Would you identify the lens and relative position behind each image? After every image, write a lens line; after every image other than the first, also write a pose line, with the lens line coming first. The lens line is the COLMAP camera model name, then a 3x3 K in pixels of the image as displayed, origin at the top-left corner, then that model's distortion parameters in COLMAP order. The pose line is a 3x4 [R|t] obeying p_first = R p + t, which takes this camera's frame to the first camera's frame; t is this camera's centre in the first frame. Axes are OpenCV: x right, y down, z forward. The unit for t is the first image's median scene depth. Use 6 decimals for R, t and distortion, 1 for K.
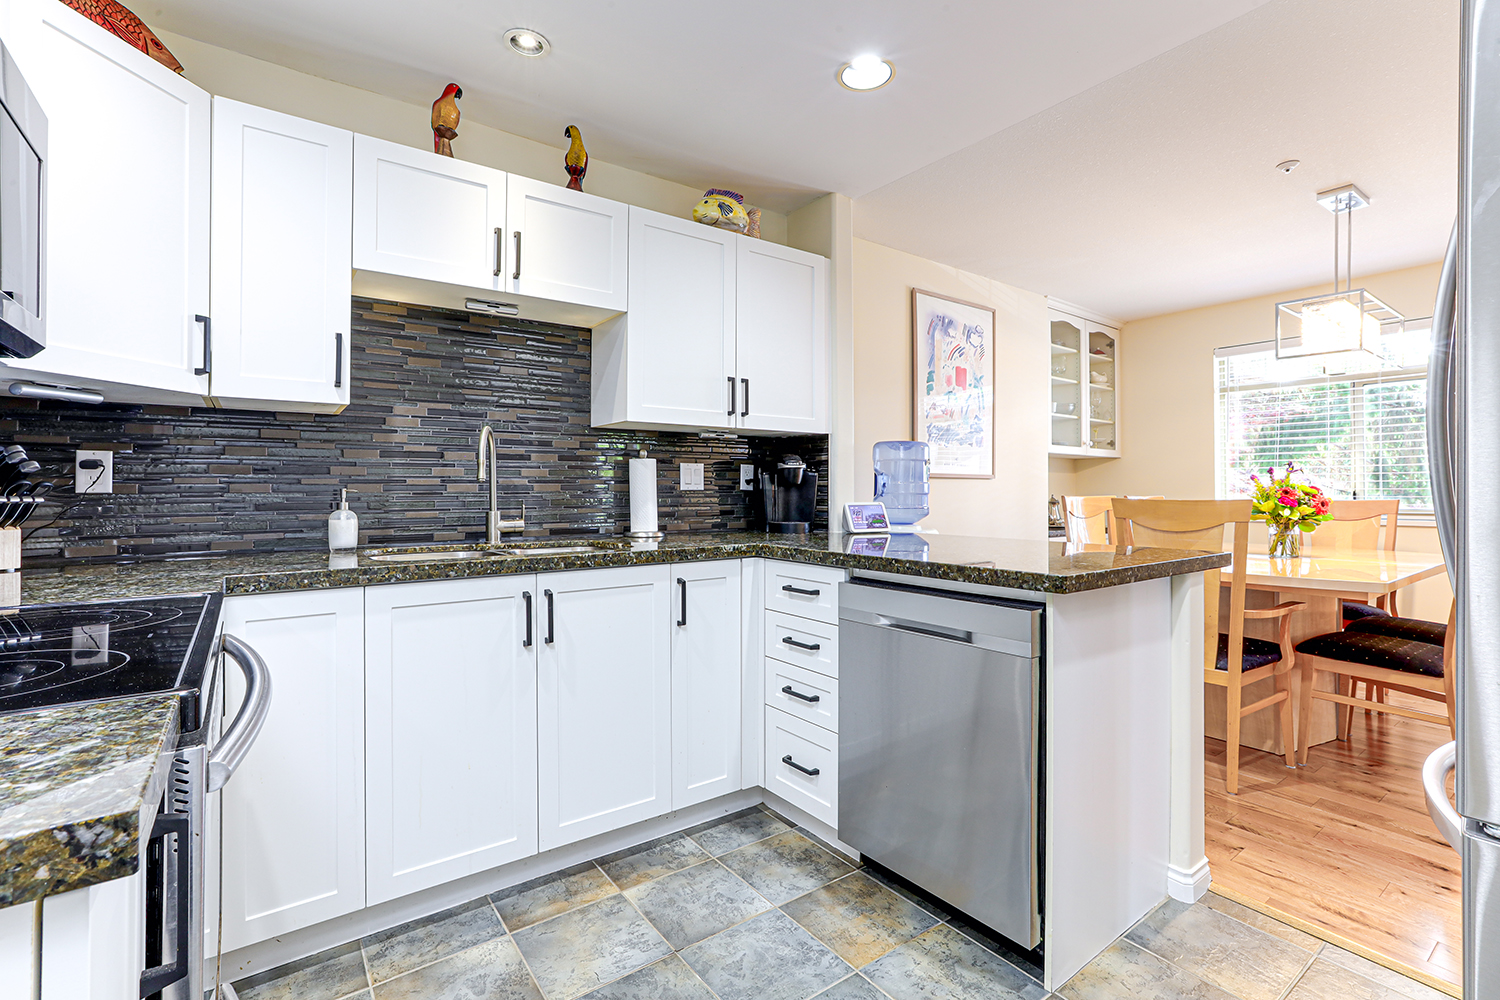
lens RADIAL K [[692.0, 0, 696.5], [0, 692.0, 479.4], [0, 0, 1]] dist [-0.024184, 0.013306]
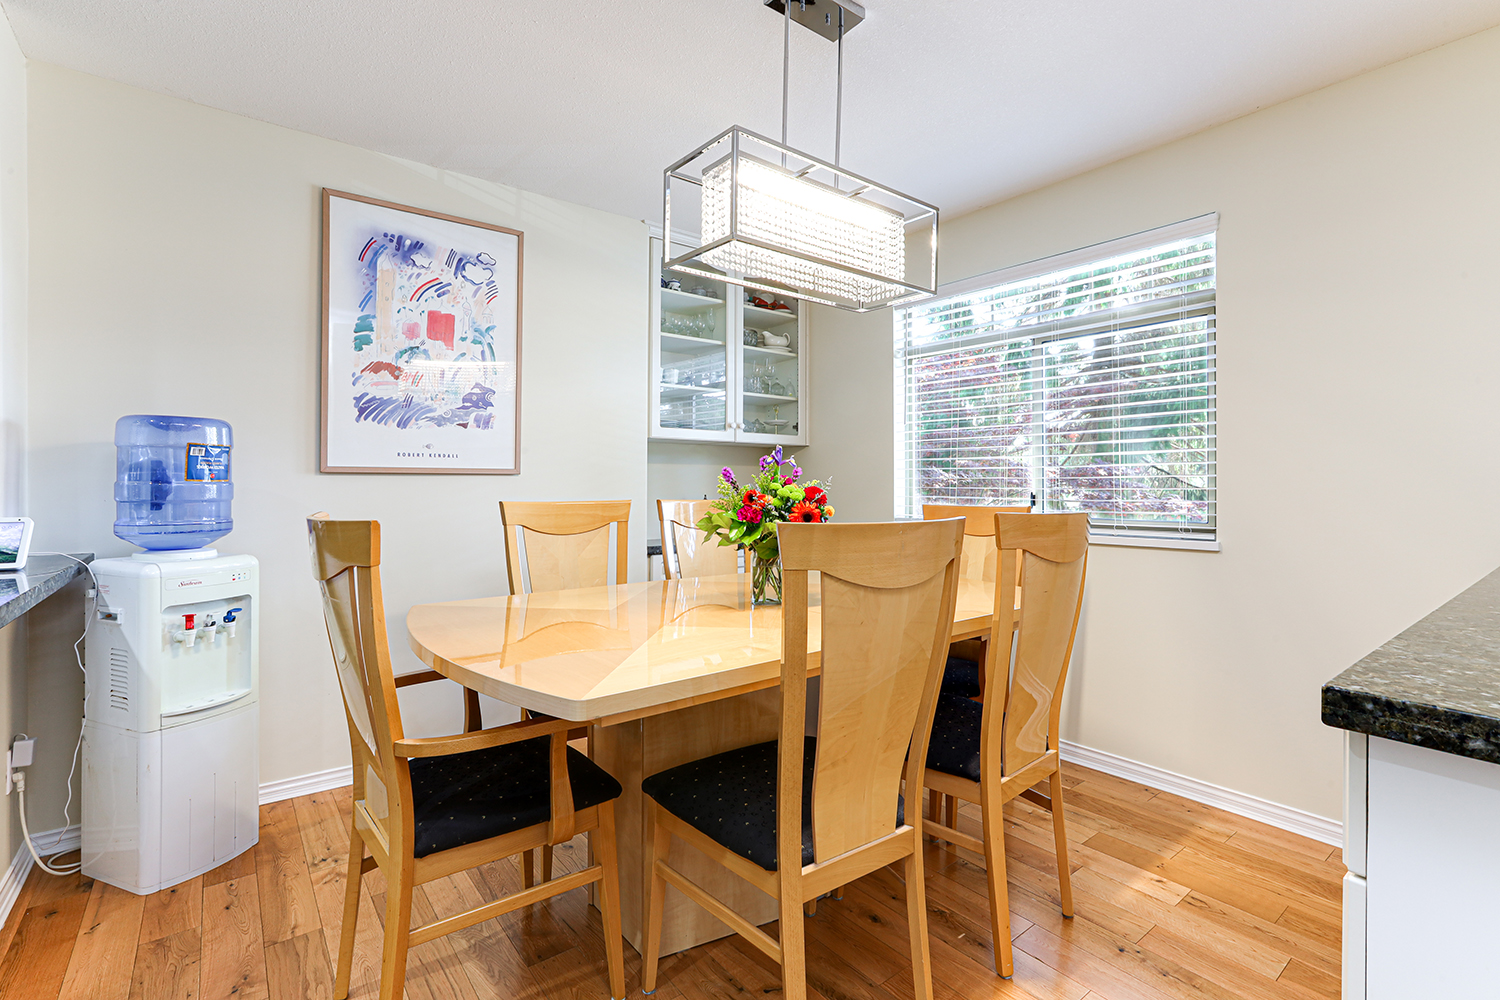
lens RADIAL K [[692.0, 0, 685.6], [0, 692.0, 490.2], [0, 0, 1]] dist [-0.024184, 0.013306]
pose [[0.999961, 0.001138, 0.008759, 0.621688], [-0.001389, 0.999589, 0.028645, -0.005867], [-0.008723, -0.028656, 0.999551, 0.308055]]
